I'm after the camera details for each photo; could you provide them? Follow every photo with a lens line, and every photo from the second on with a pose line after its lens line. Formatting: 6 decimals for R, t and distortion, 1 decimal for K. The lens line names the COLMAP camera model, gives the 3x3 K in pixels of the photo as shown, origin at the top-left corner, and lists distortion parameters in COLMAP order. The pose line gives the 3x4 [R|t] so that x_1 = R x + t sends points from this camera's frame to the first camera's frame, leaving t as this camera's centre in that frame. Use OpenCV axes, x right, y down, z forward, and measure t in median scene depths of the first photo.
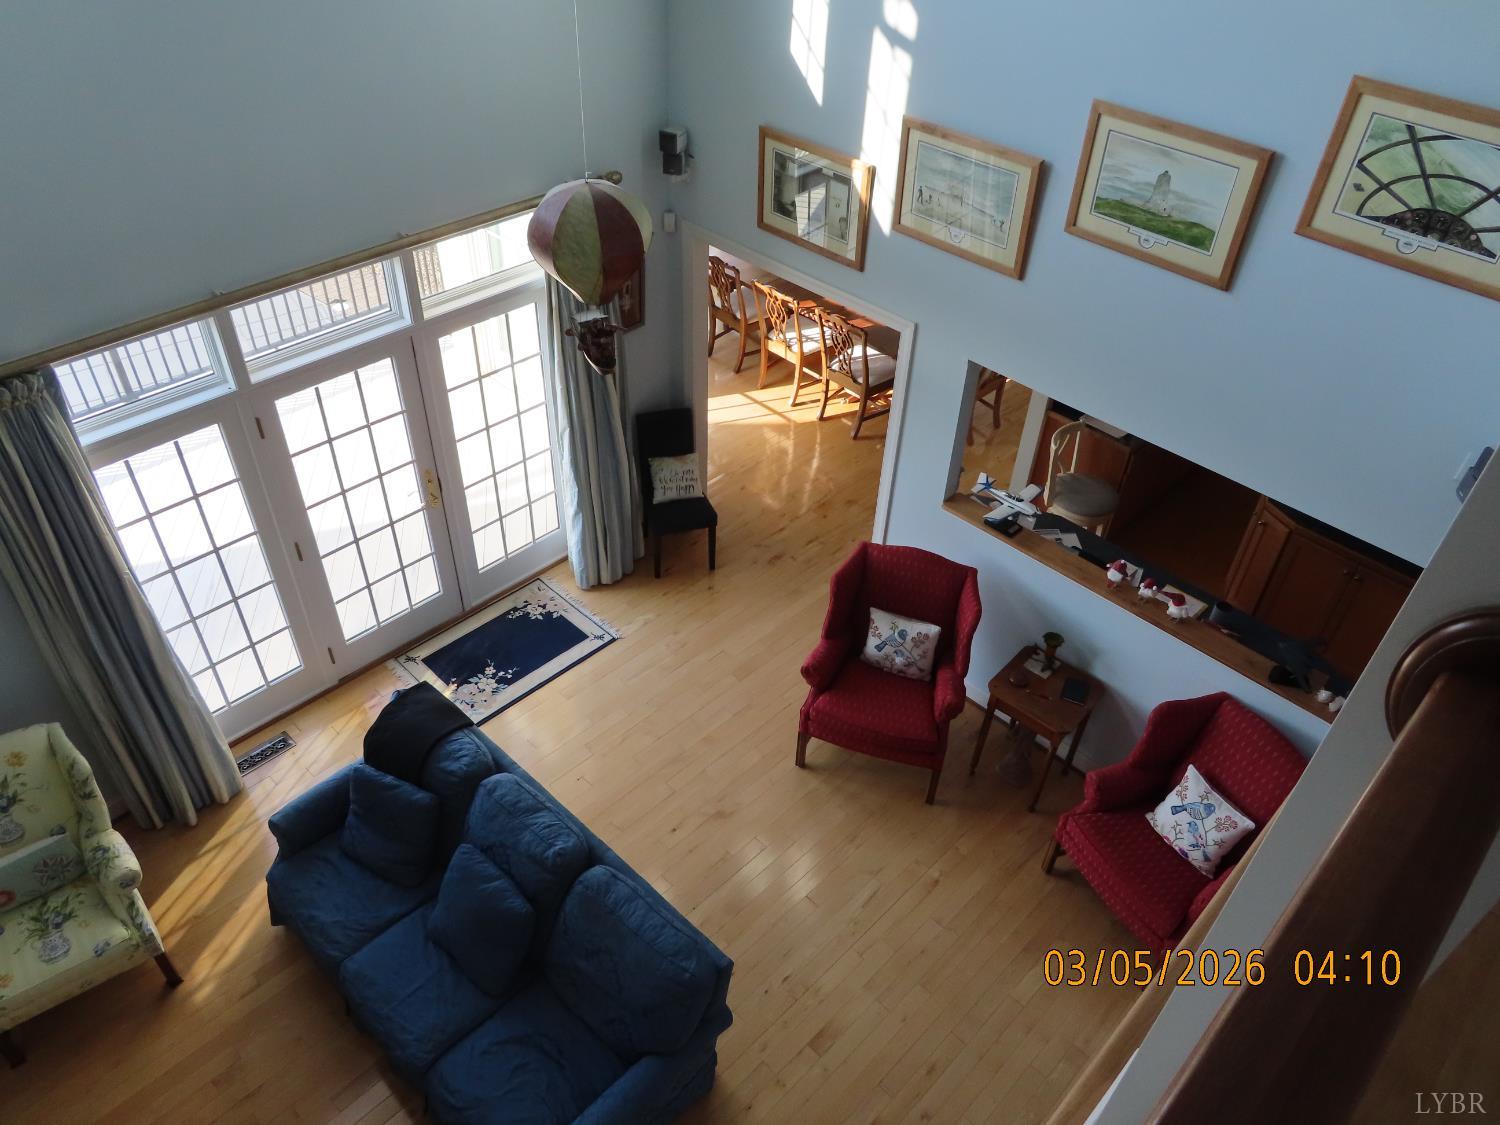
lens RADIAL K [[1077.0, 0, 750.0], [0, 1077.0, 562.5], [0, 0, 1]] dist [-0.006229, 0.002392]
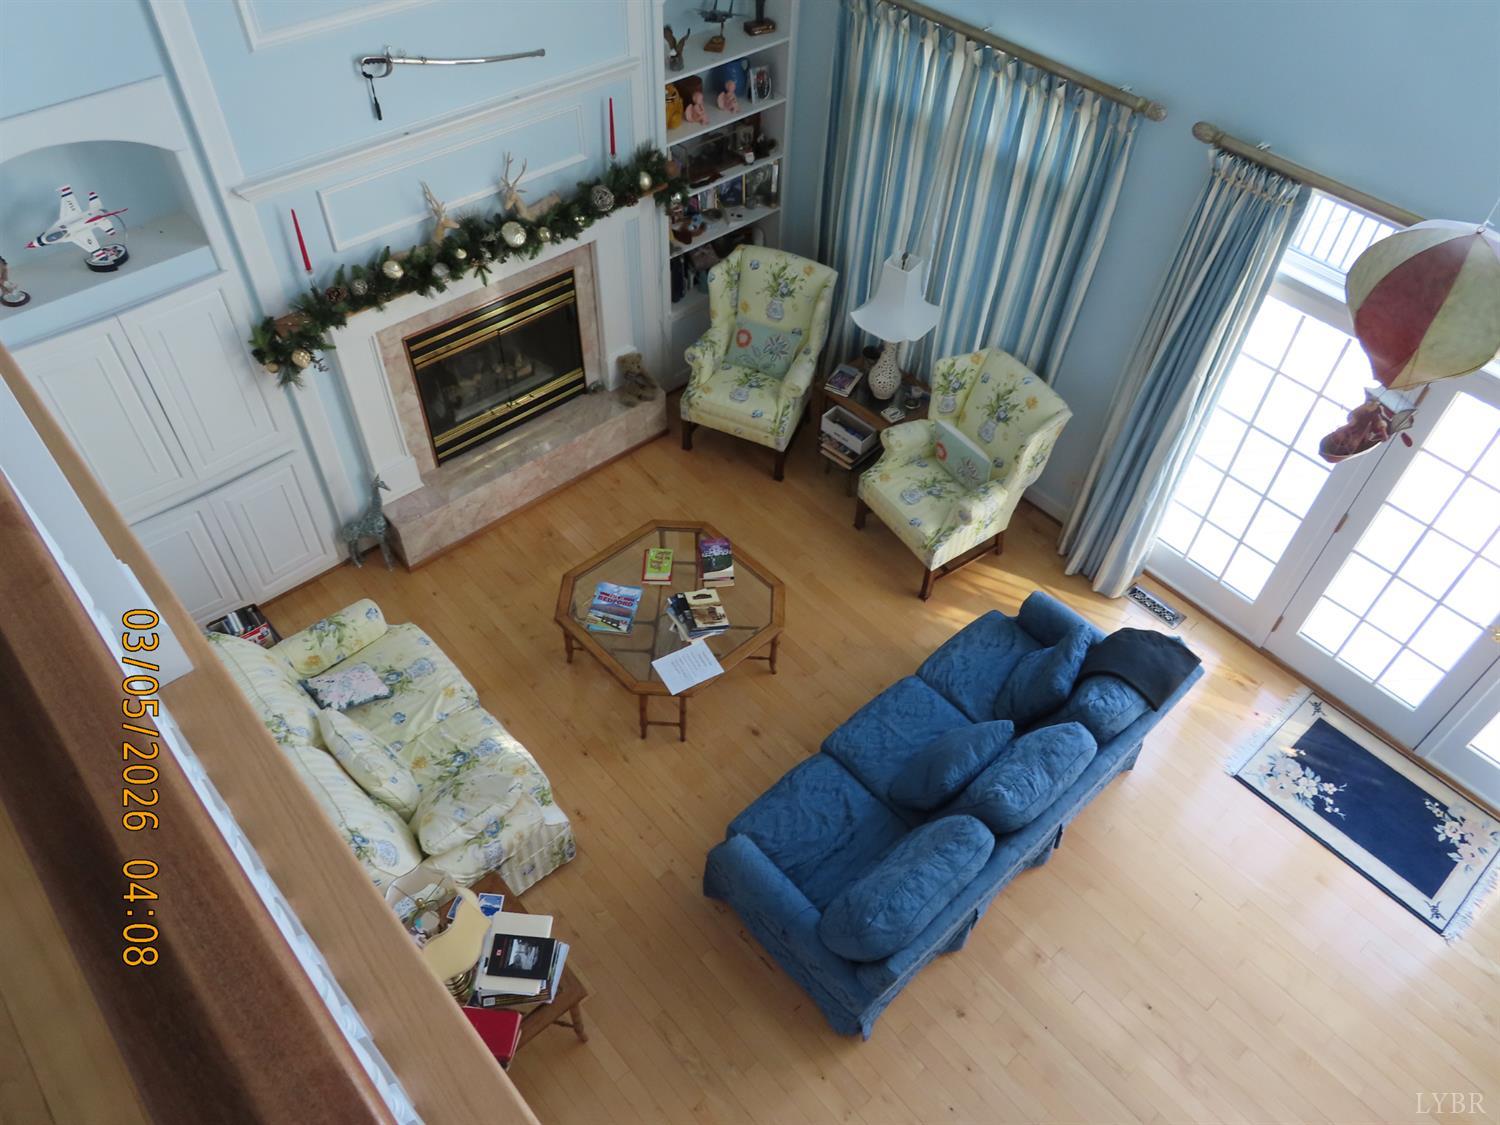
lens RADIAL K [[1077.0, 0, 750.0], [0, 1077.0, 562.5], [0, 0, 1]] dist [-0.006229, 0.002392]
pose [[-0.068723, 0.716576, -0.694115, 0.264107], [-0.673074, 0.480252, 0.562432, -0.163307], [0.736375, 0.505843, 0.449305, 0.224461]]
